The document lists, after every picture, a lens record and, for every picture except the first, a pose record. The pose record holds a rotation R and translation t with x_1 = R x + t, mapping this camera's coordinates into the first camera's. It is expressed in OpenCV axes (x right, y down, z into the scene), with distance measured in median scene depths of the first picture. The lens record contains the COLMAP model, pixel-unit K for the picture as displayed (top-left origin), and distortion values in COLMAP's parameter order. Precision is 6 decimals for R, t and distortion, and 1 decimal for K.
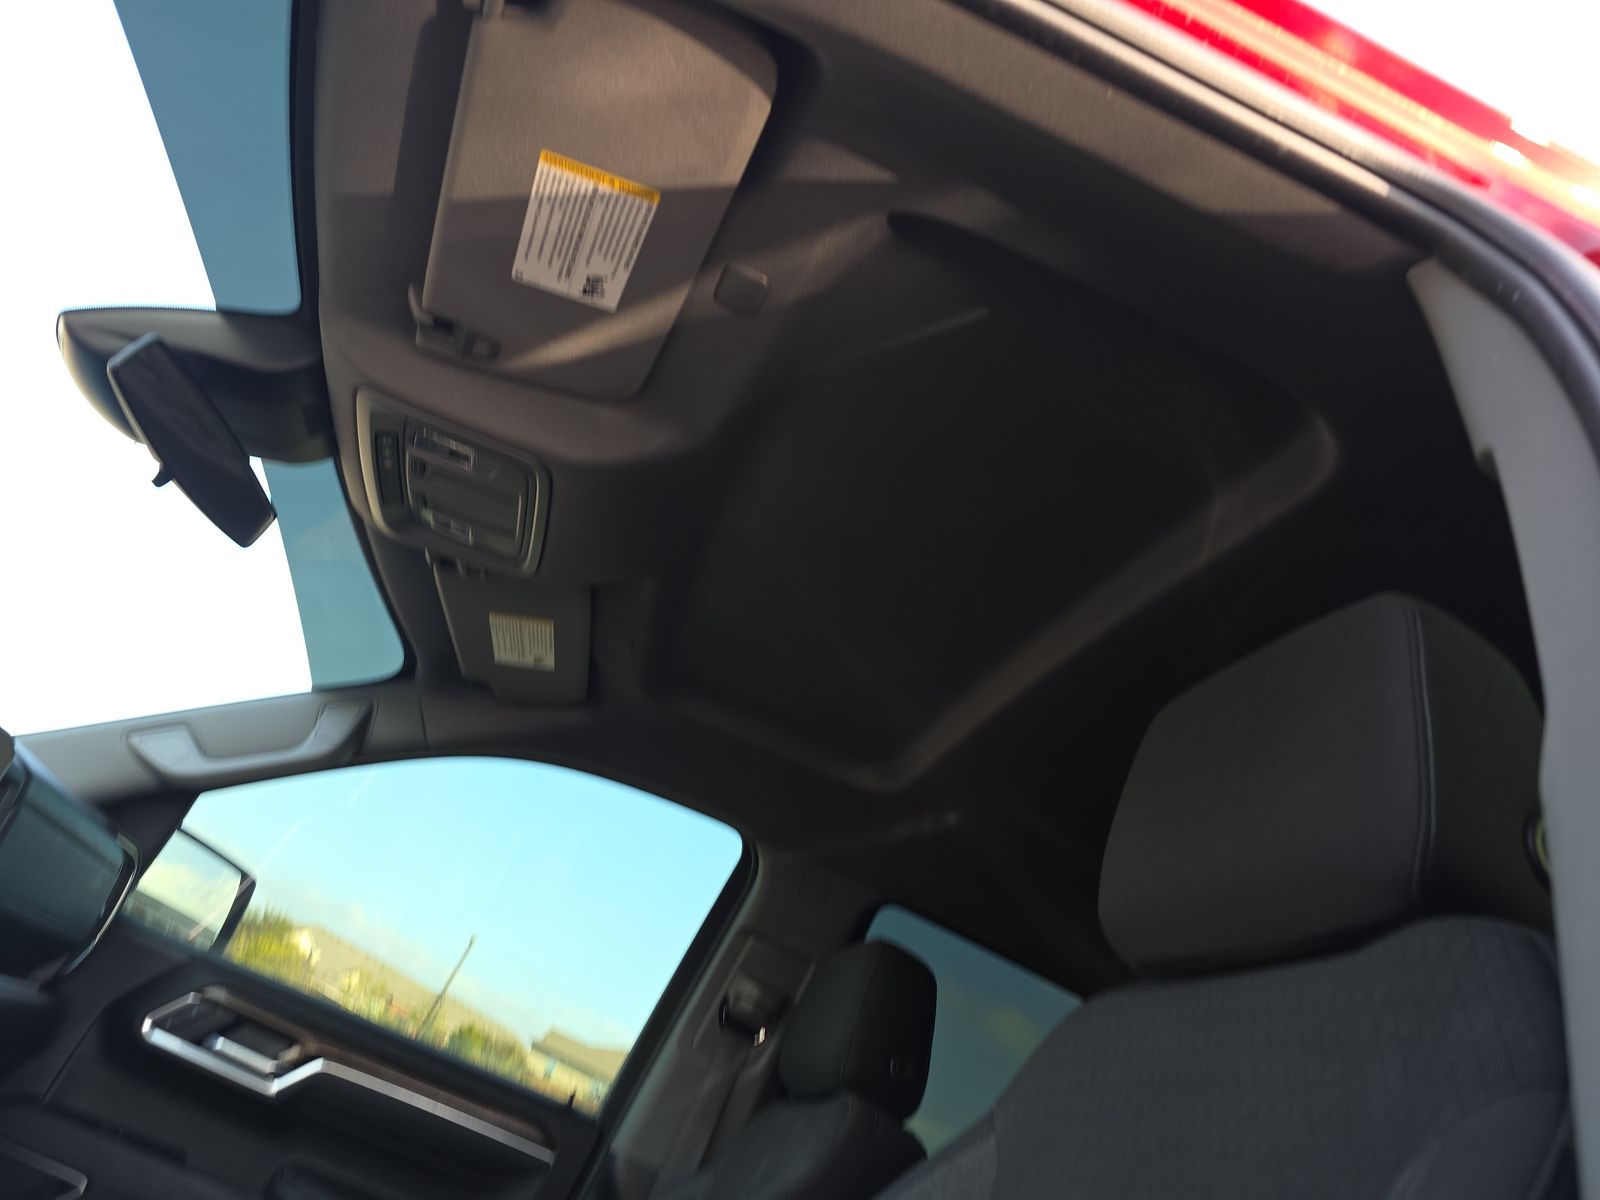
lens RADIAL K [[1058.5, 0, 788.1], [0, 1058.5, 603.9], [0, 0, 1]] dist [0.025404, -0.039828]
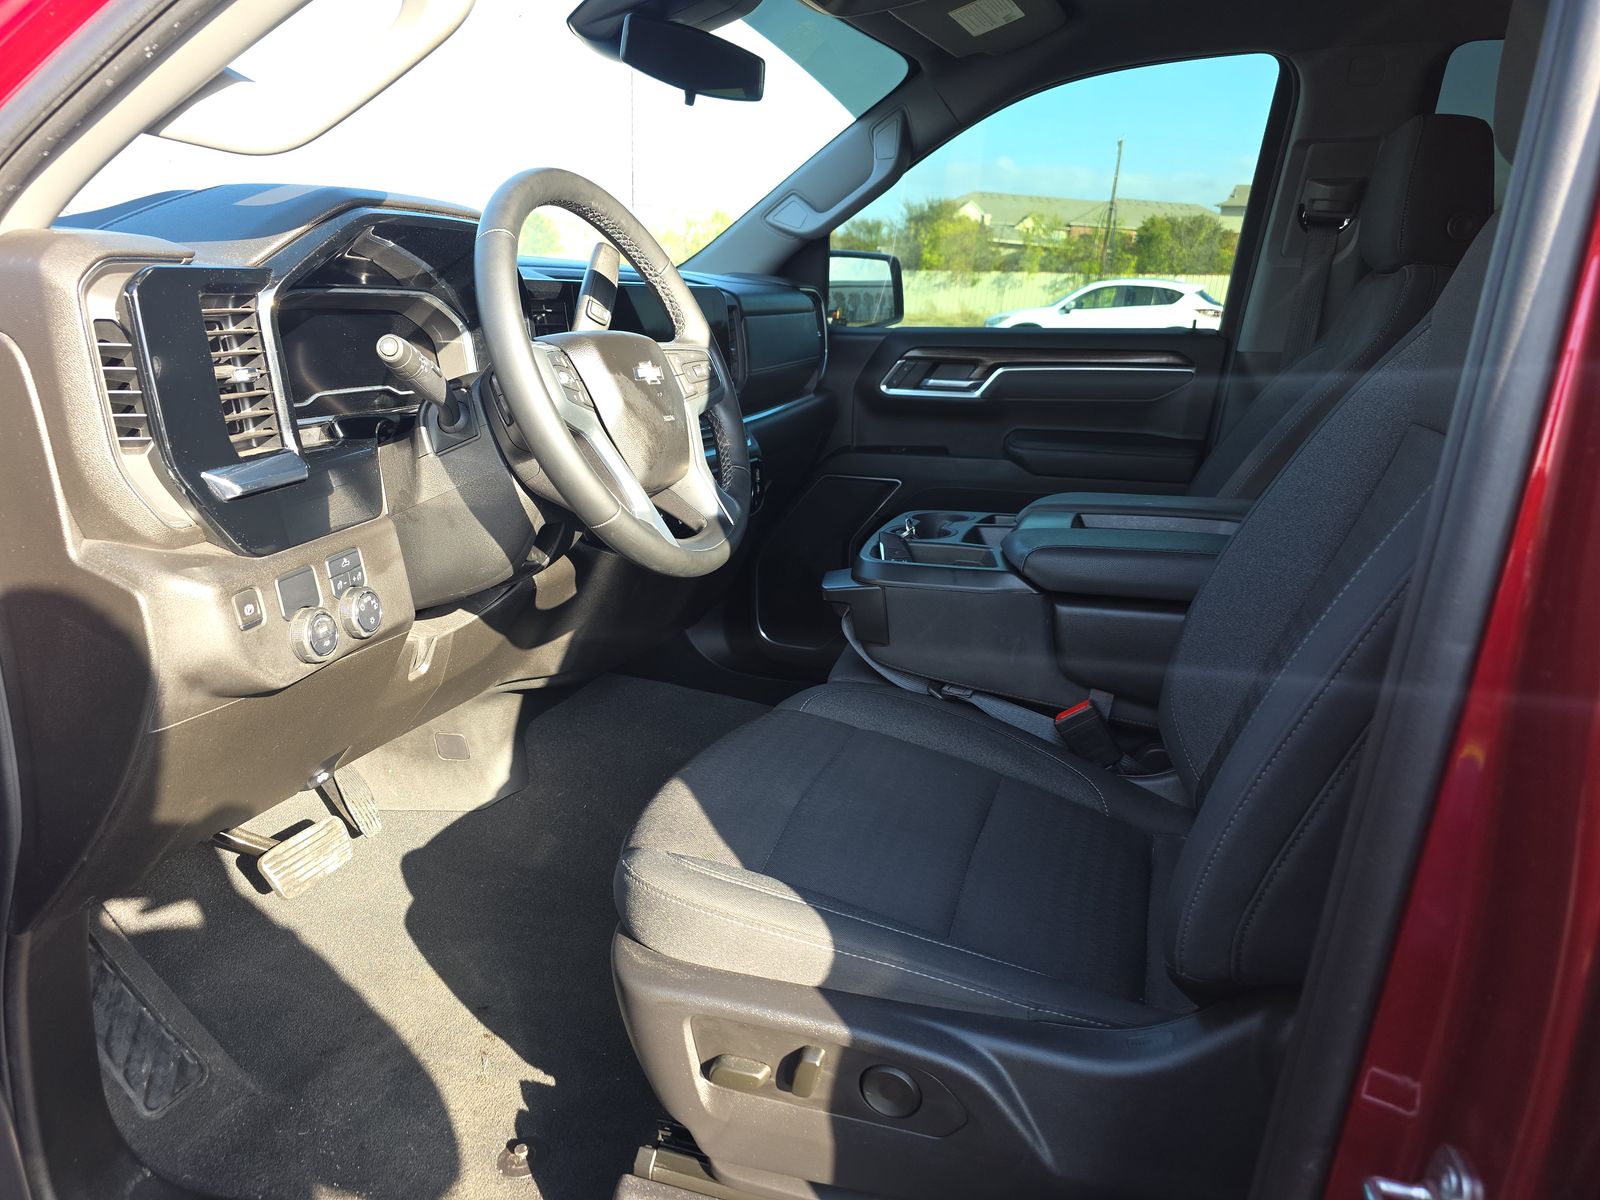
lens RADIAL K [[1058.5, 0, 788.1], [0, 1058.5, 603.9], [0, 0, 1]] dist [0.025404, -0.039828]
pose [[0.759182, -0.169167, -0.628510, 0.161294], [0.543872, 0.695340, 0.469793, -0.149406], [0.357555, -0.698488, 0.619895, -0.162698]]
